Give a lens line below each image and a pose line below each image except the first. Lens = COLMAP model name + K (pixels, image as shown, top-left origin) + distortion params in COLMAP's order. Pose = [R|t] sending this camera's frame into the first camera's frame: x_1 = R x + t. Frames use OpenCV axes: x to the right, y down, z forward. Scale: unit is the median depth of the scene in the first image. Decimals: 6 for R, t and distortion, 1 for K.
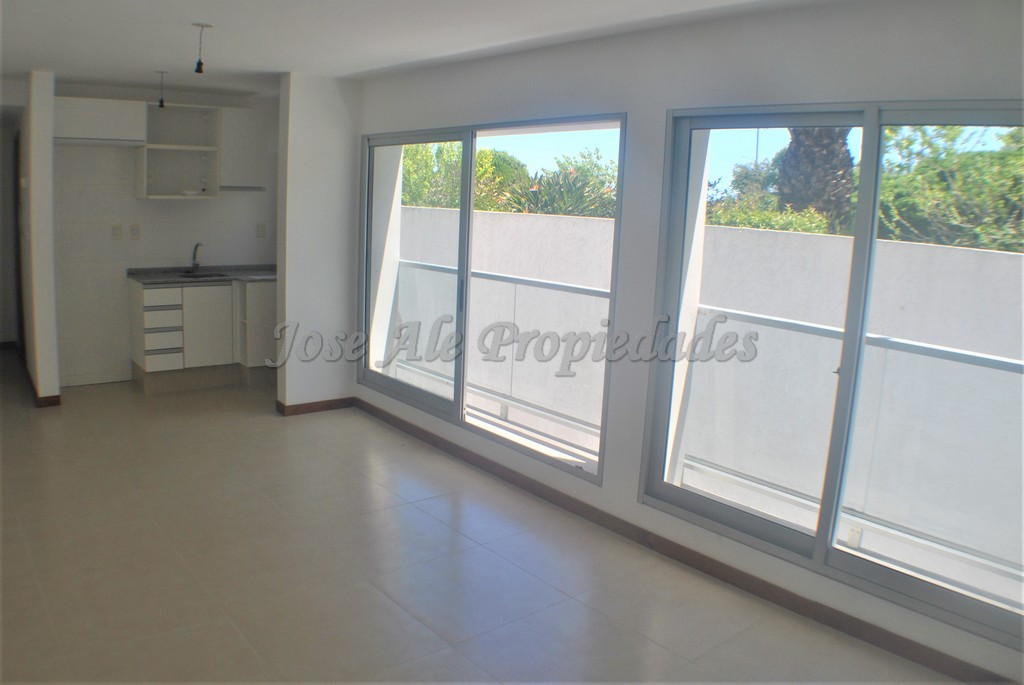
lens RADIAL K [[755.3, 0, 512.0], [0, 755.3, 342.5], [0, 0, 1]] dist [-0.177486, -0.000031]
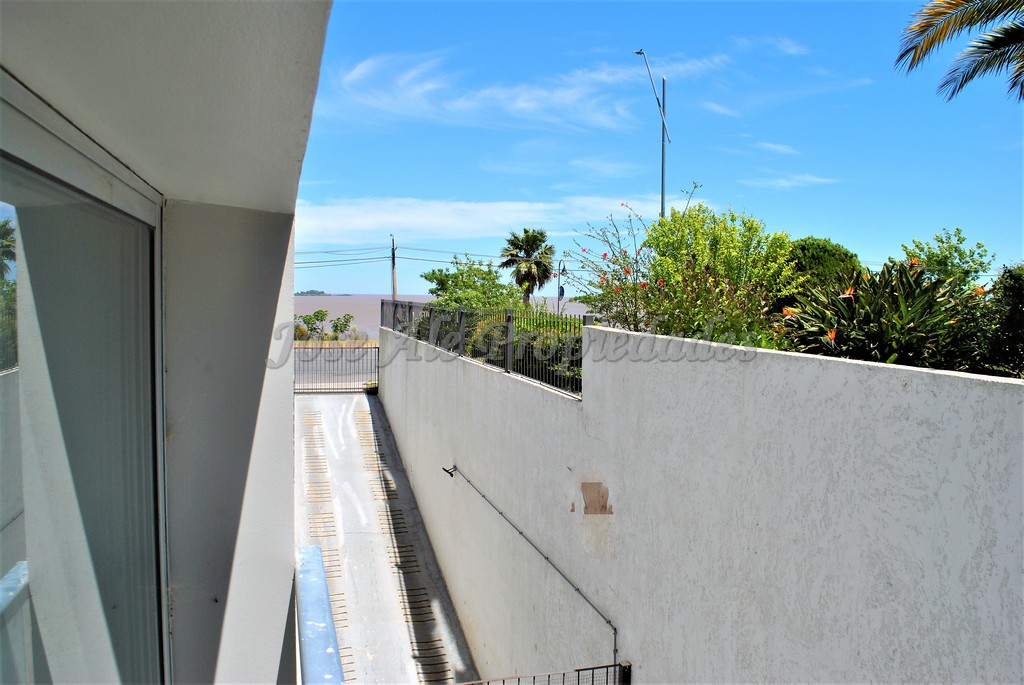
lens RADIAL K [[803.2, 0, 512.0], [0, 803.2, 342.5], [0, 0, 1]] dist [-0.107438, -0.000673]
pose [[0.915136, -0.014011, -0.402902, 0.028964], [-0.040285, 0.991216, -0.125971, -0.058154], [0.401128, 0.131511, 0.906533, 0.247118]]
